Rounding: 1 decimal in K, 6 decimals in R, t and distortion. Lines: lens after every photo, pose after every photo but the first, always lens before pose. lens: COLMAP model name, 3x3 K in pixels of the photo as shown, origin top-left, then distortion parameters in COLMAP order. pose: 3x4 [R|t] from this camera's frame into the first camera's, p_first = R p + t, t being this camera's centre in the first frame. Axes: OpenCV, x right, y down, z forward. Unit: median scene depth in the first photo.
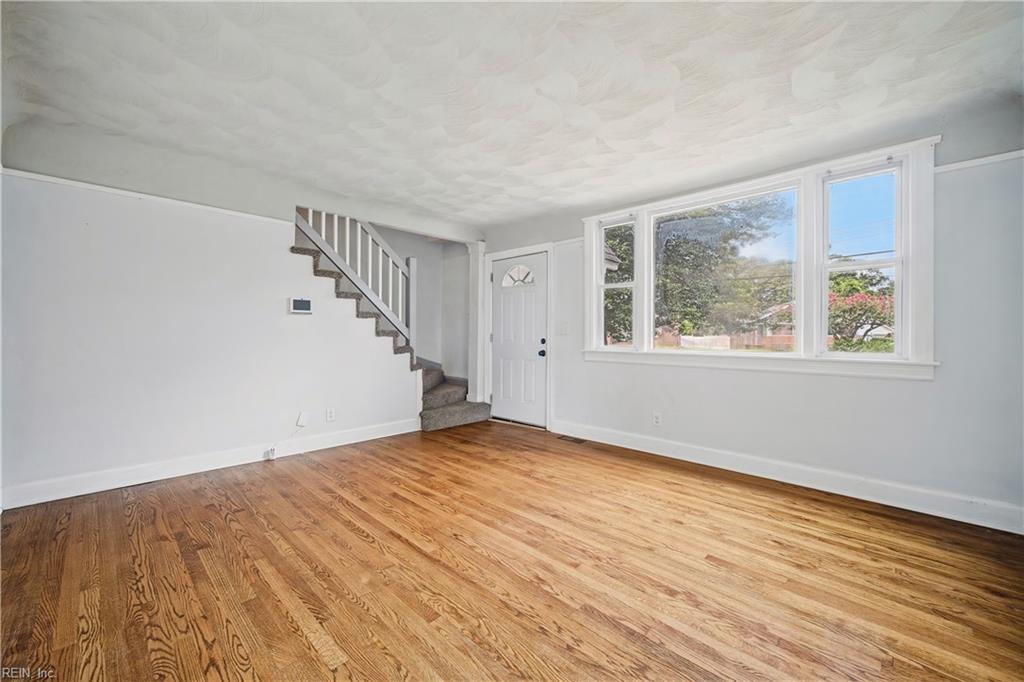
lens RADIAL K [[404.4, 0, 506.5], [0, 404.4, 332.3], [0, 0, 1]] dist [-0.001577, 0.000051]
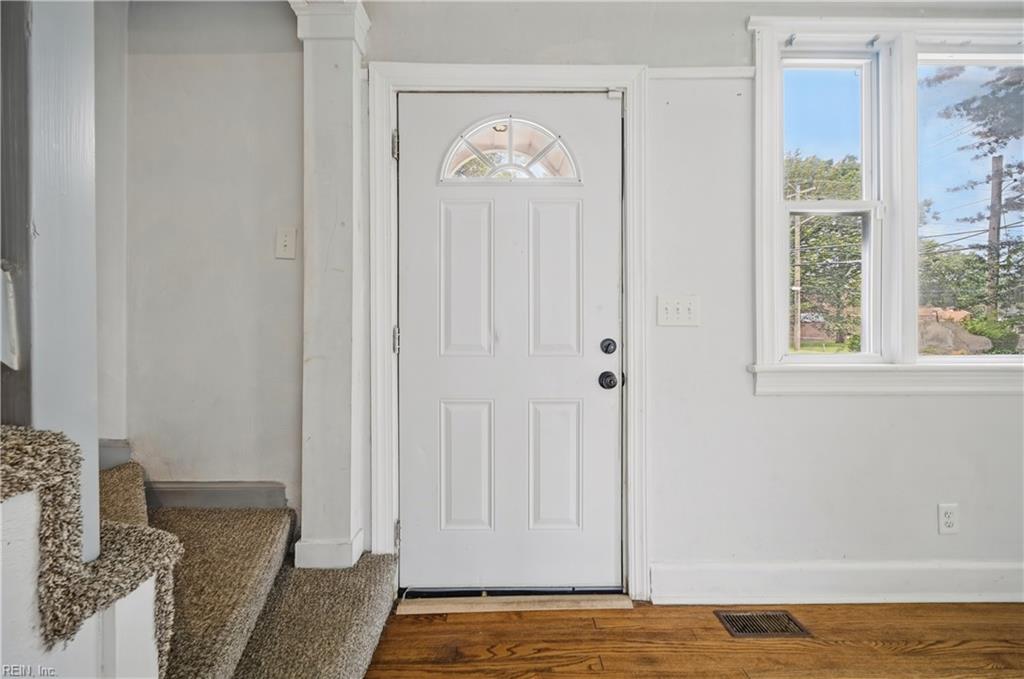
lens RADIAL K [[404.4, 0, 506.5], [0, 404.4, 330.8], [0, 0, 1]] dist [-0.001577, 0.000051]
pose [[0.713653, -0.006564, 0.700469, -0.218599], [0.003914, 0.999978, 0.005383, 0.006765], [-0.700489, -0.001100, 0.713663, 0.810616]]
